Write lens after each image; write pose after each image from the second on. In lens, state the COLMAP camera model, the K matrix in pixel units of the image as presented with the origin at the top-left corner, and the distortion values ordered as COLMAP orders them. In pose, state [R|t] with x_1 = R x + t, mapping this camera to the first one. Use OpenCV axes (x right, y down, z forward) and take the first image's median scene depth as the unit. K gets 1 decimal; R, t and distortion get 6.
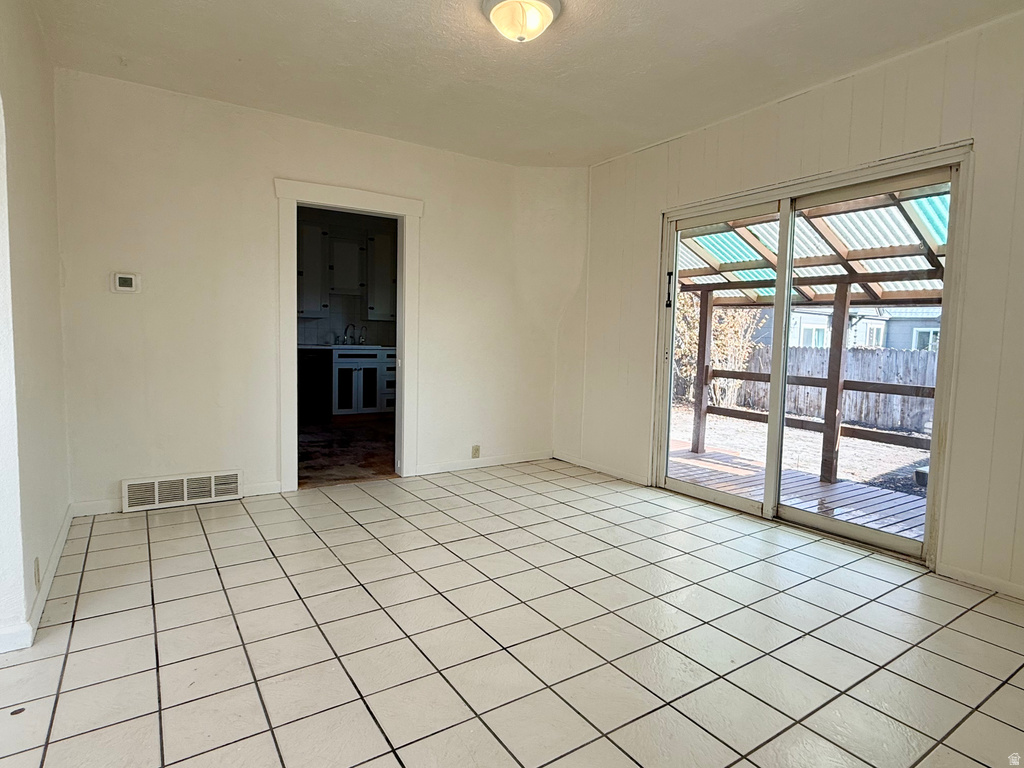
lens RADIAL K [[568.8, 0, 512.0], [0, 568.8, 384.0], [0, 0, 1]] dist [-0.000257, 0.000448]
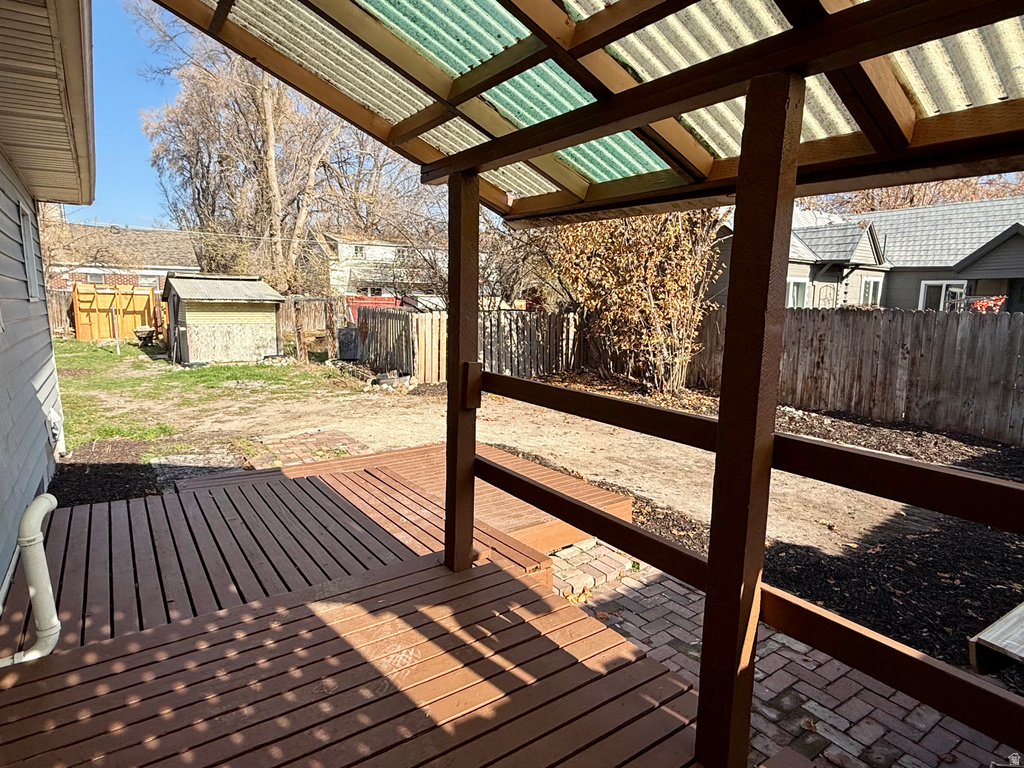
lens RADIAL K [[582.4, 0, 512.0], [0, 582.4, 384.0], [0, 0, 1]] dist [-0.000732, -0.000185]
pose [[0.999730, -0.014121, 0.018472, 0.177221], [0.012922, 0.997899, 0.063494, -0.021076], [-0.019330, -0.063238, 0.997811, 0.281995]]
